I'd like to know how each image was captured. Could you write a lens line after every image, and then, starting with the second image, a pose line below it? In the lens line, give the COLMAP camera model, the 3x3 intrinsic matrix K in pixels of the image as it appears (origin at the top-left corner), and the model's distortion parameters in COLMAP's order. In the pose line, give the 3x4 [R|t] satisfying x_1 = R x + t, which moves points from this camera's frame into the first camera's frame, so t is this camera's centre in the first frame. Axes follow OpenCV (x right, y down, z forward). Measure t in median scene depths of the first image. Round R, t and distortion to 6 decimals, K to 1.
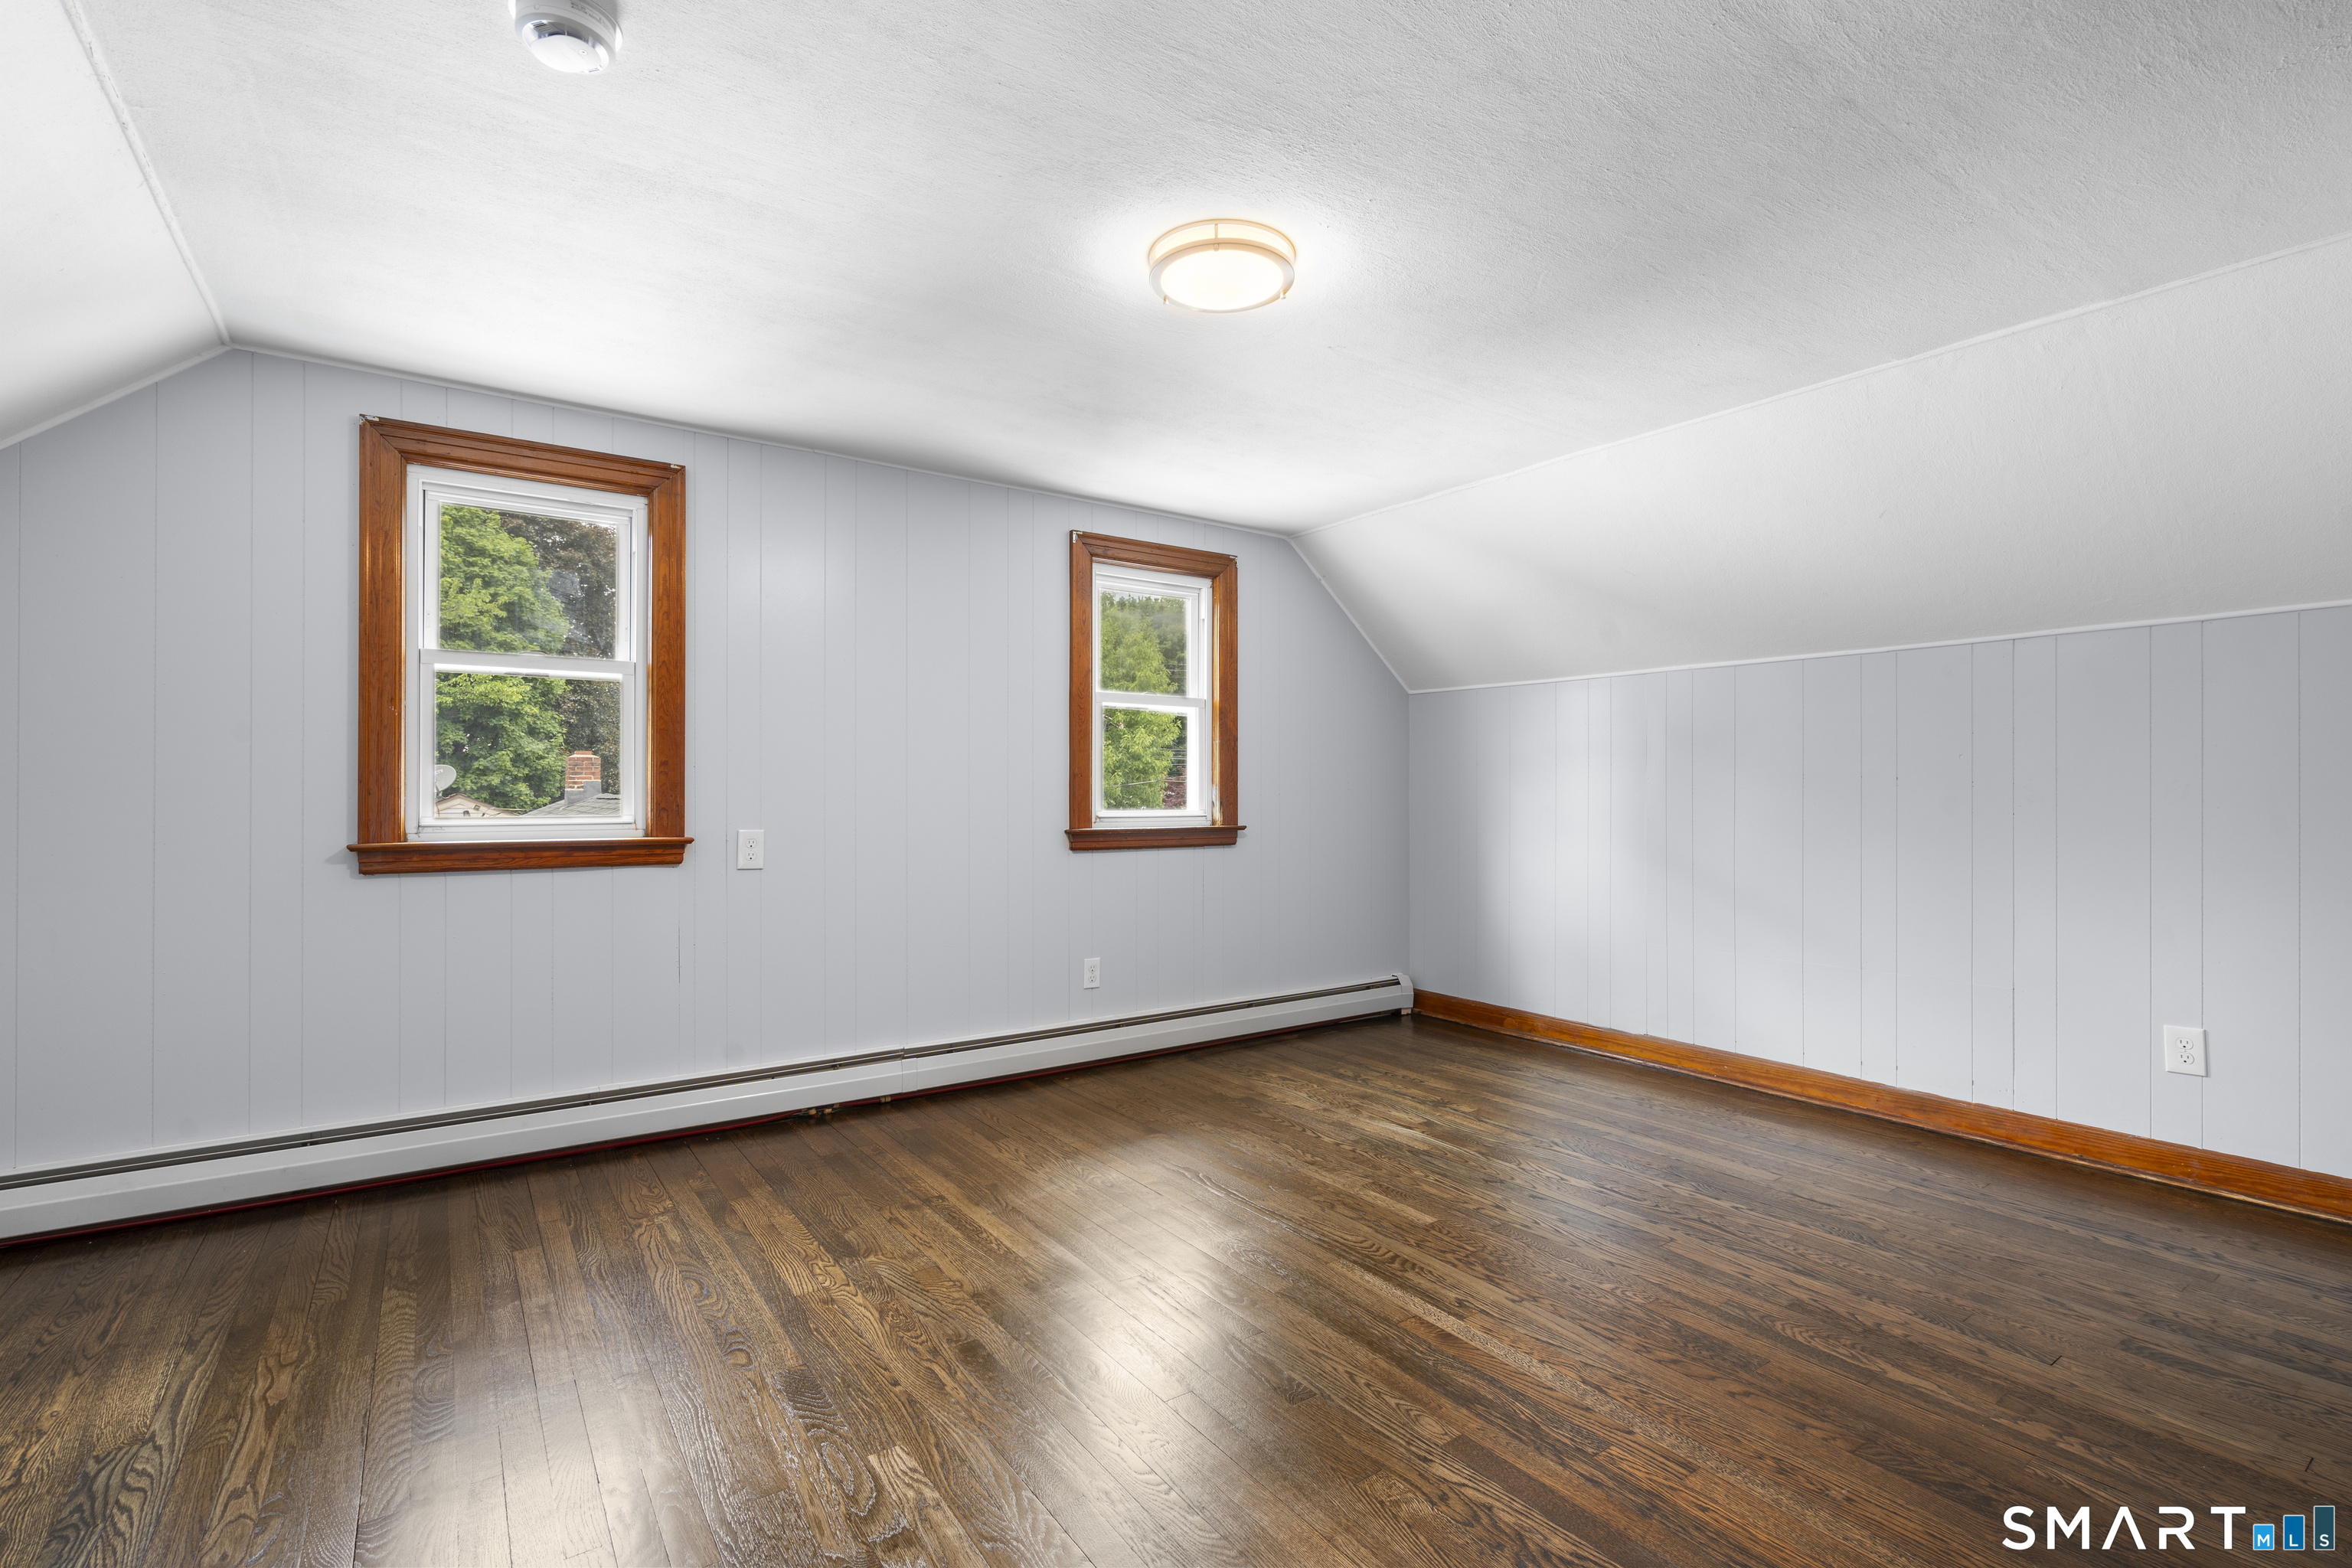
lens RADIAL K [[1052.4, 0, 1174.3], [0, 1052.4, 791.9], [0, 0, 1]] dist [-0.012687, 0.007702]
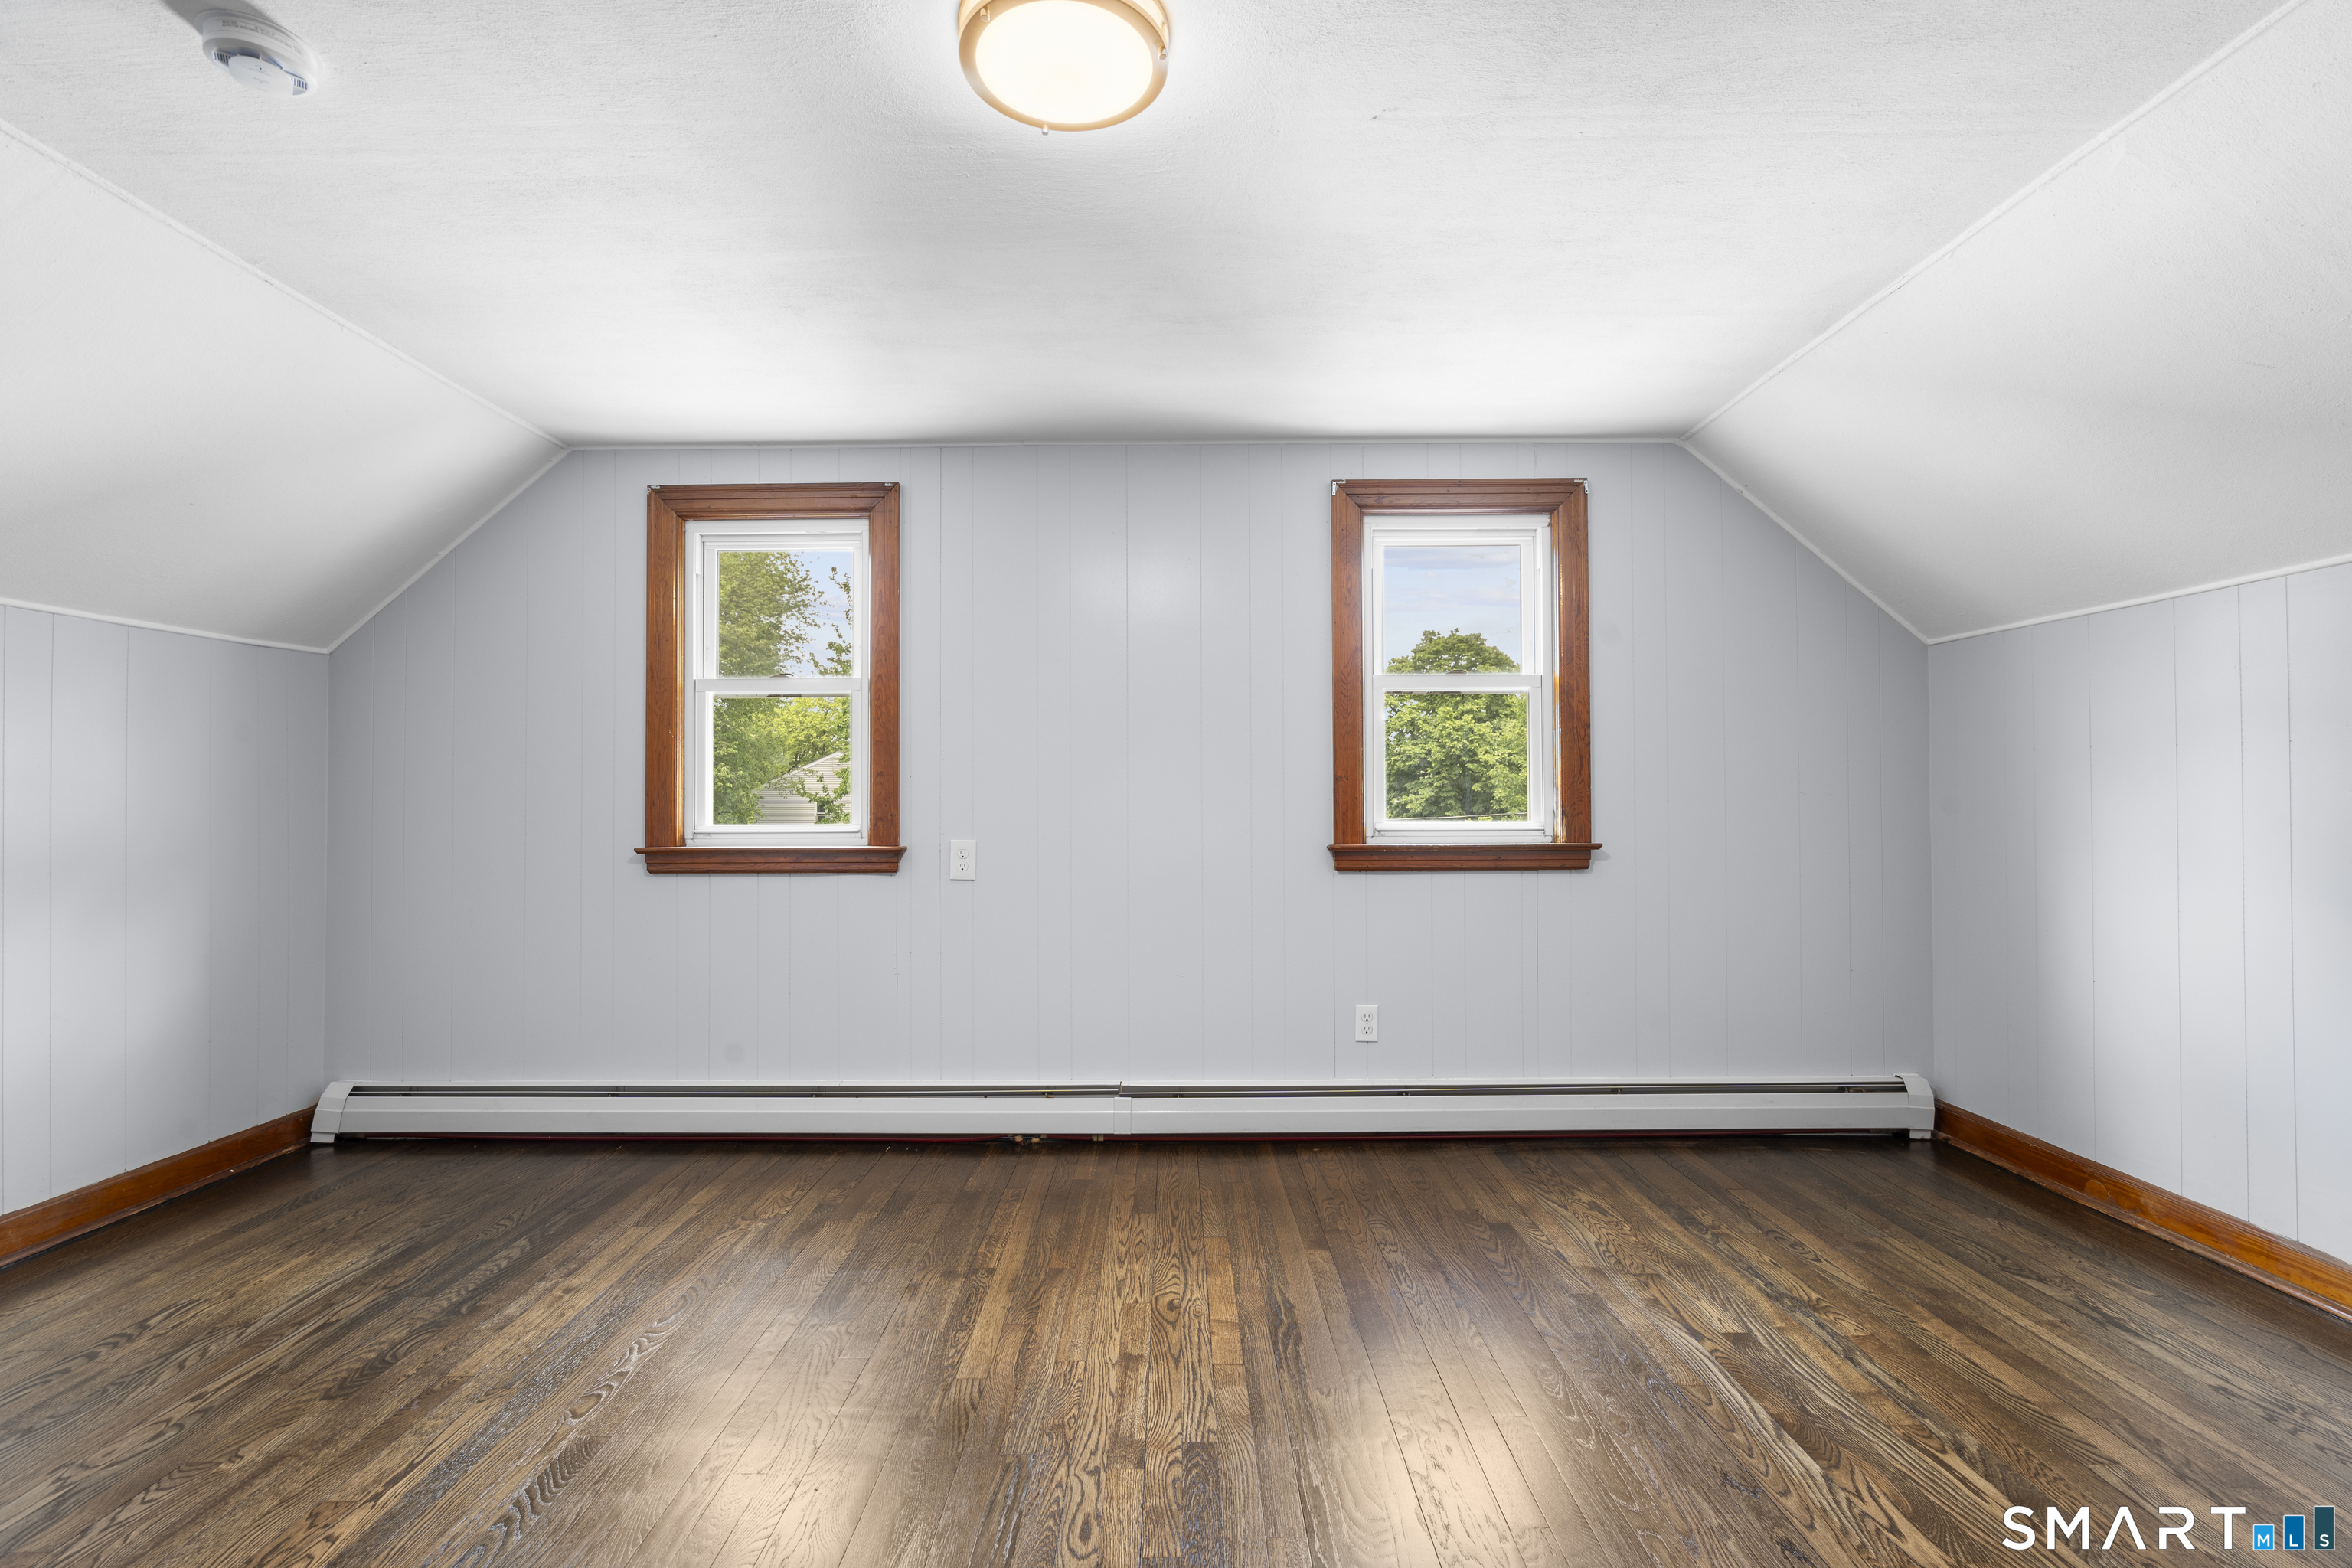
lens RADIAL K [[1052.4, 0, 1174.3], [0, 1052.4, 791.9], [0, 0, 1]] dist [-0.012687, 0.007702]
pose [[0.817051, -0.010651, -0.576467, 0.327062], [0.006561, 0.999936, -0.009176, 0.001257], [0.576528, 0.003715, 0.817069, 0.310122]]
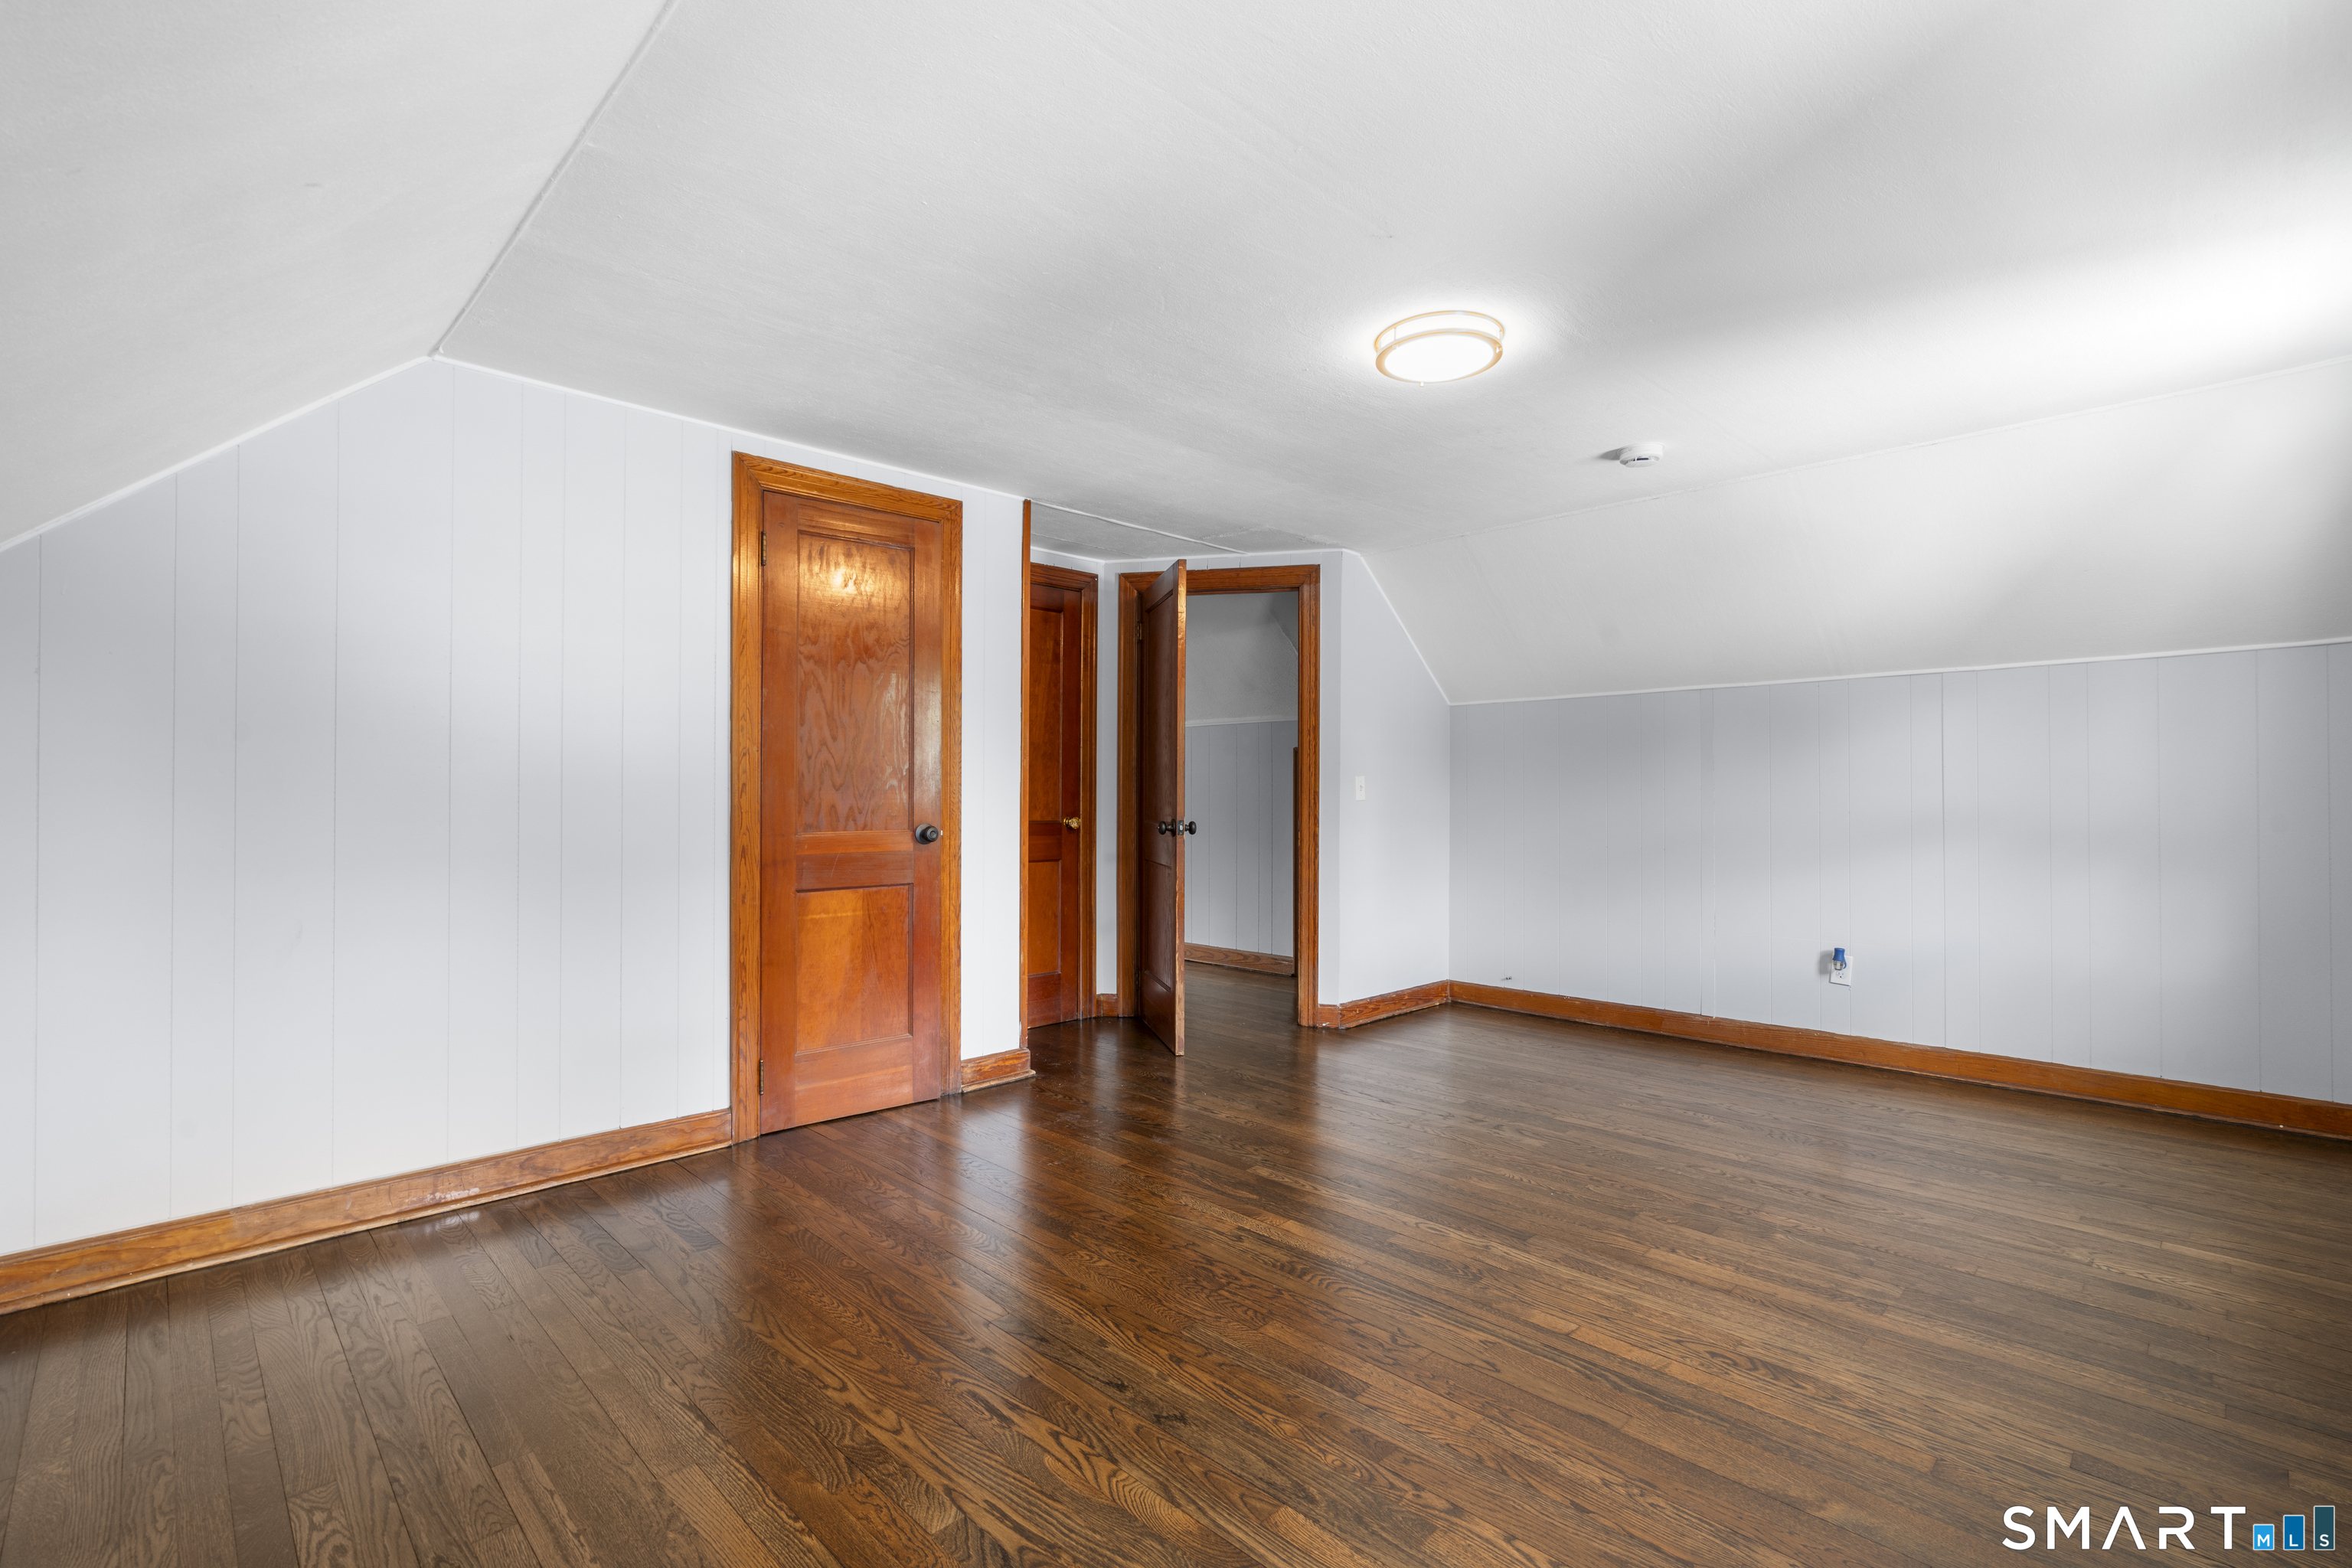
lens RADIAL K [[1052.4, 0, 1174.3], [0, 1052.4, 791.9], [0, 0, 1]] dist [-0.012687, 0.007702]
pose [[-0.986485, -0.001296, -0.163848, 0.344323], [0.000110, 0.999963, -0.008574, 0.004221], [0.163854, -0.008476, -0.986448, 1.375078]]
